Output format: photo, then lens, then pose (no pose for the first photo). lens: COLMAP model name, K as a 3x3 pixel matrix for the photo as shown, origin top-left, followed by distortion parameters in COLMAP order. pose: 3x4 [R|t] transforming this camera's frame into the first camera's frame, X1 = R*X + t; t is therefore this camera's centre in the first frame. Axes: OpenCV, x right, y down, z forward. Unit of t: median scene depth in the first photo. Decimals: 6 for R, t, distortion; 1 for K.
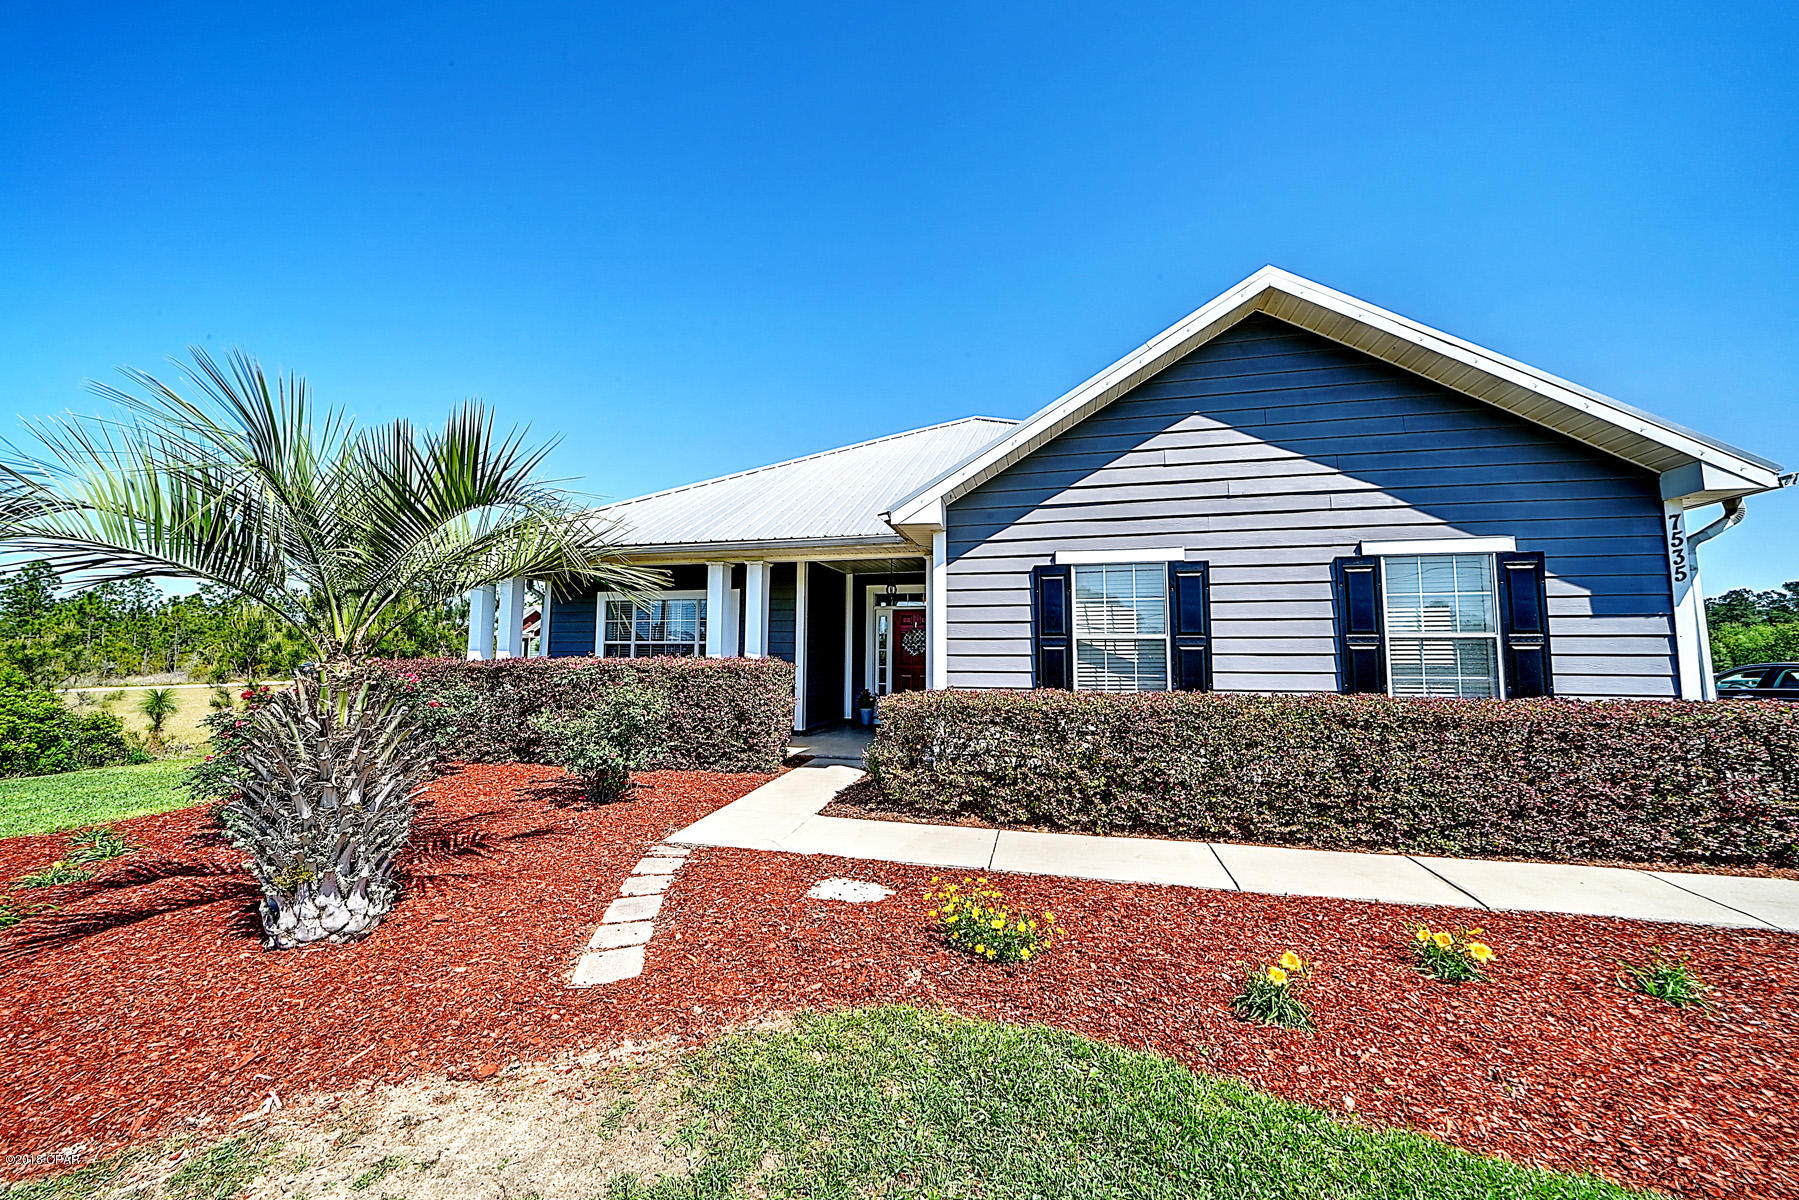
lens RADIAL K [[616.2, 0, 902.4], [0, 616.2, 601.8], [0, 0, 1]] dist [-0.014864, 0.000404]
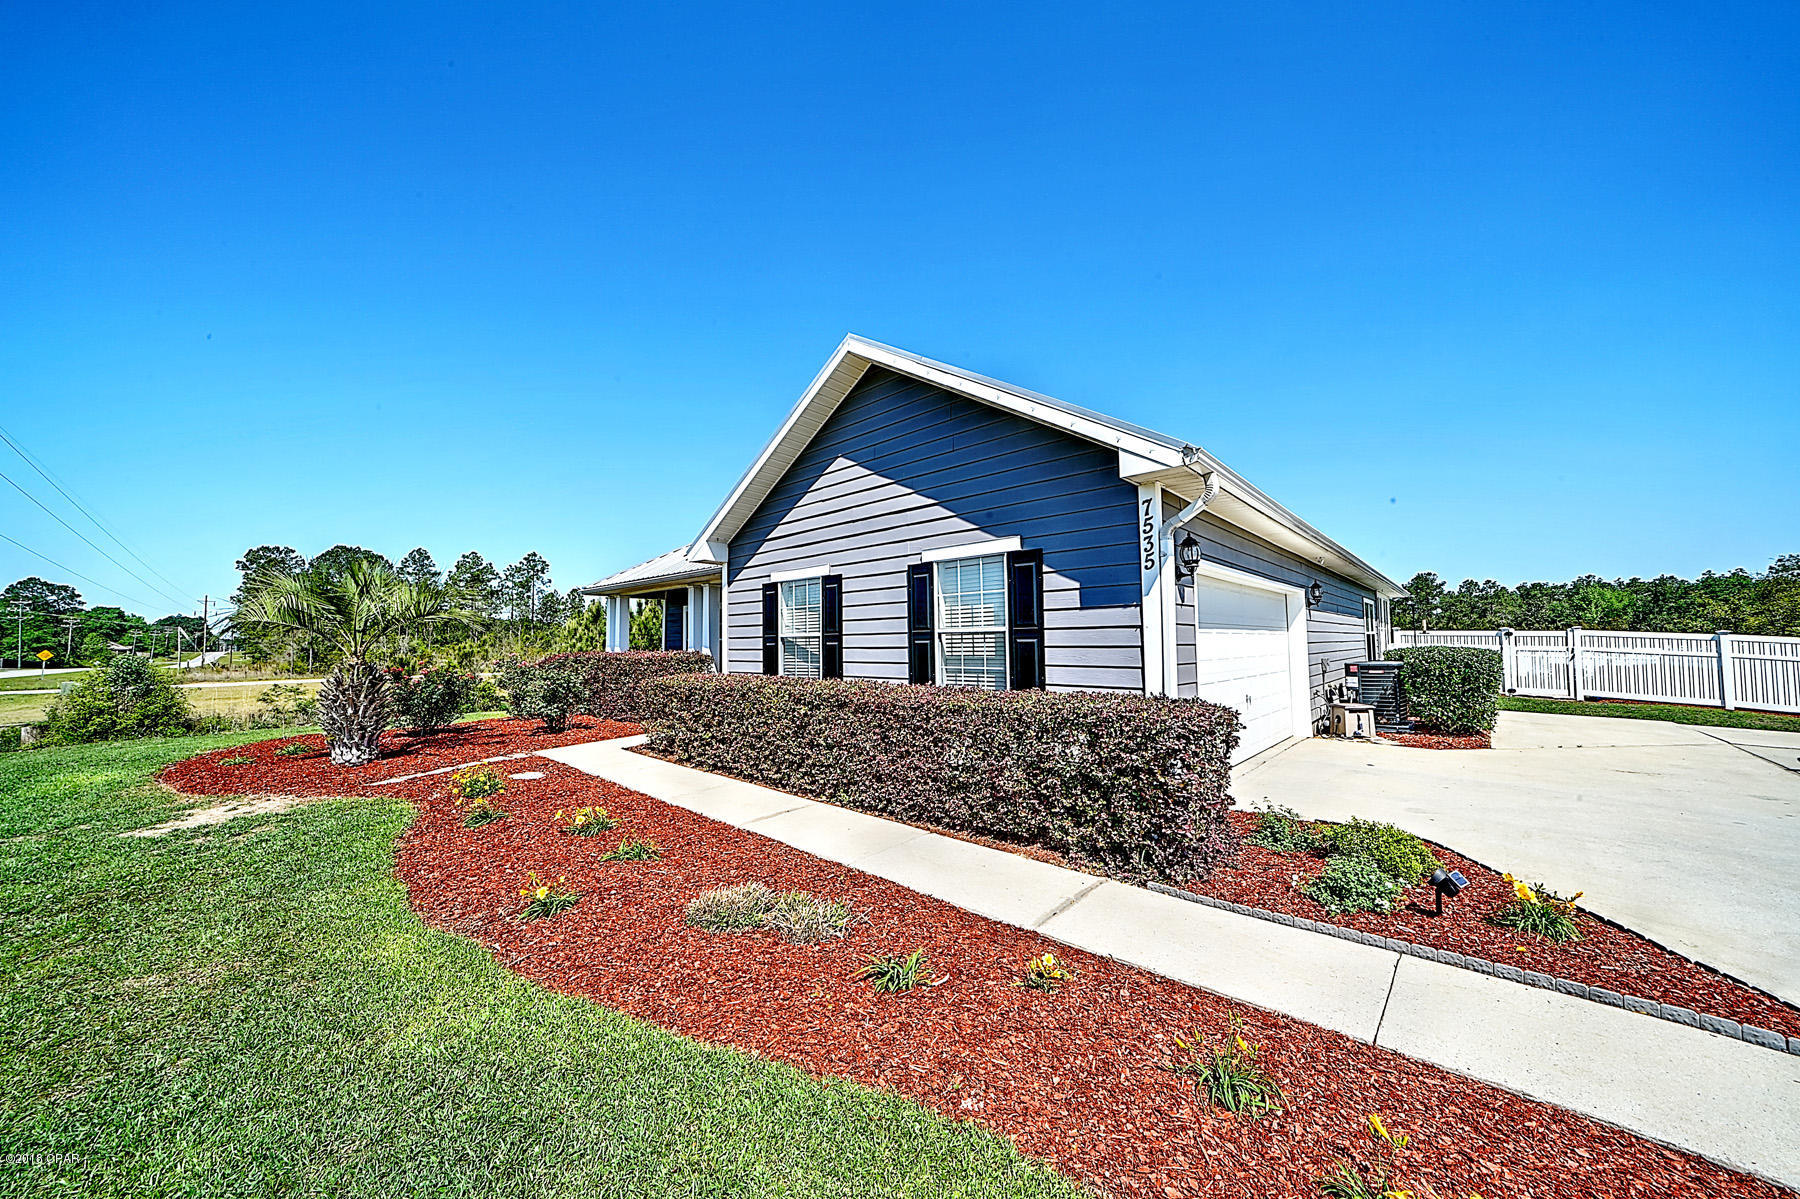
lens RADIAL K [[606.1, 0, 870.7], [0, 606.1, 594.9], [0, 0, 1]] dist [-0.000302, 0.000046]
pose [[0.860803, -0.054595, -0.506002, 1.175714], [0.057786, 0.998285, -0.009406, -0.008598], [0.505648, -0.021143, 0.862481, -0.047022]]
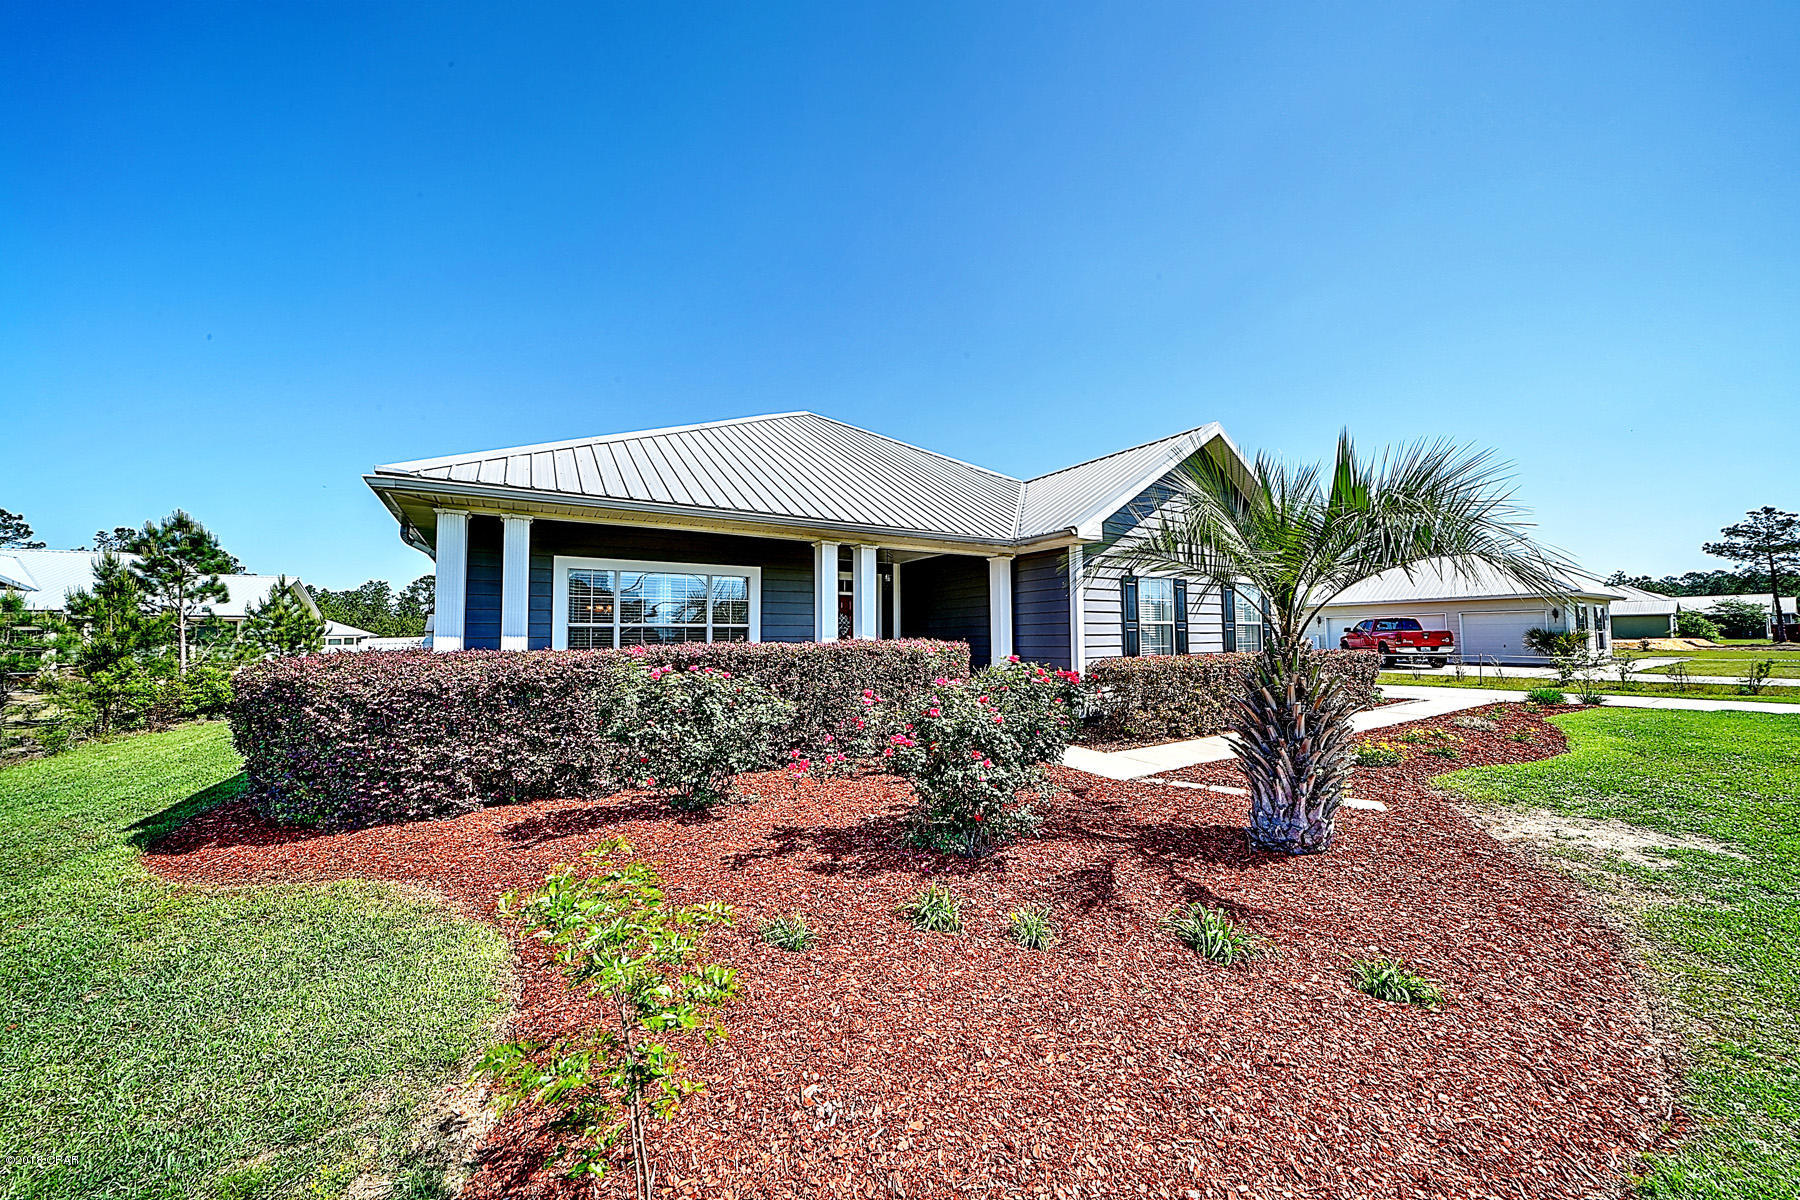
lens RADIAL K [[616.6, 0, 902.9], [0, 616.6, 601.8], [0, 0, 1]] dist [-0.014864, 0.000404]
pose [[0.691527, 0.030972, 0.721686, -1.321895], [-0.049317, 0.998774, 0.004392, 0.028144], [-0.720665, -0.038629, 0.692207, 0.366571]]
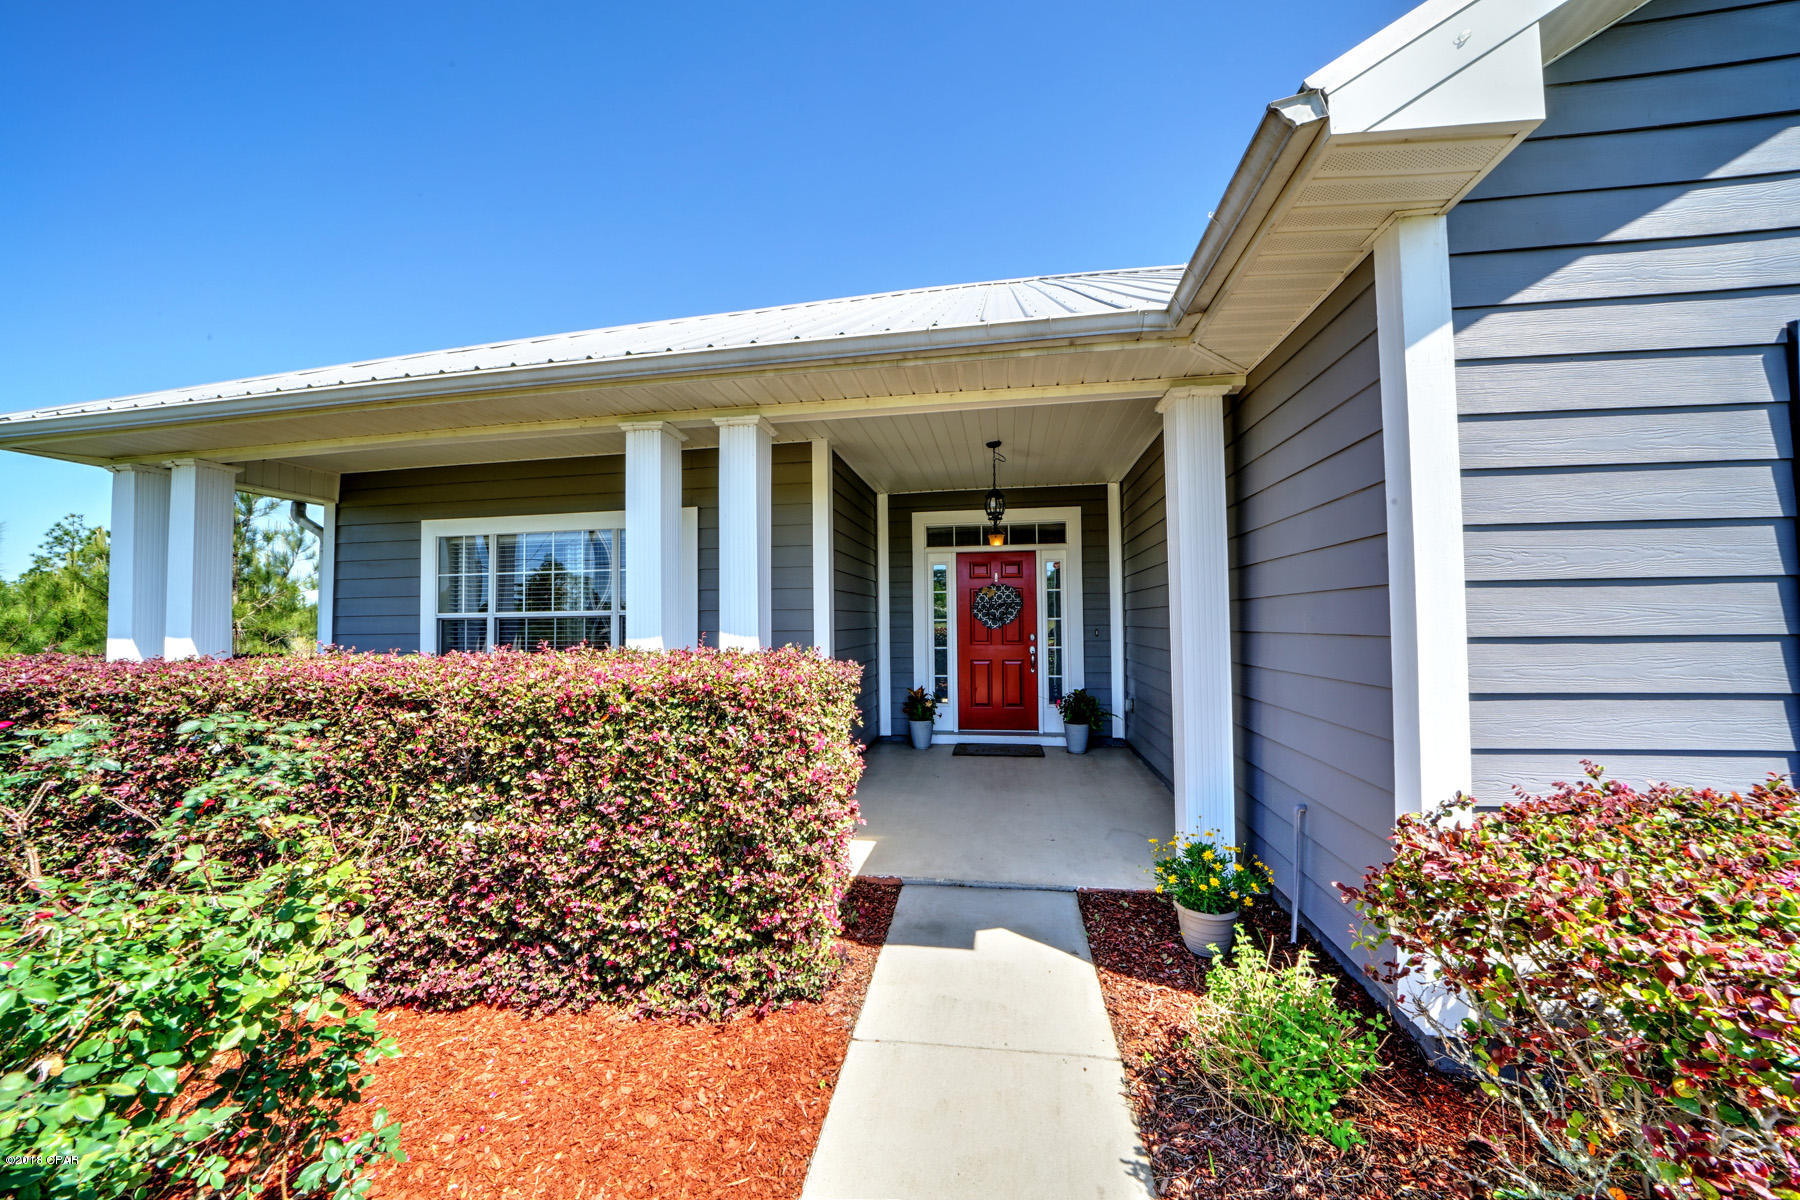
lens RADIAL K [[616.6, 0, 902.9], [0, 616.6, 601.8], [0, 0, 1]] dist [-0.014864, 0.000404]
pose [[0.996153, -0.014904, 0.086349, -0.235623], [0.010614, 0.998696, 0.049934, 0.056030], [-0.086981, -0.048825, 0.995013, 0.807586]]
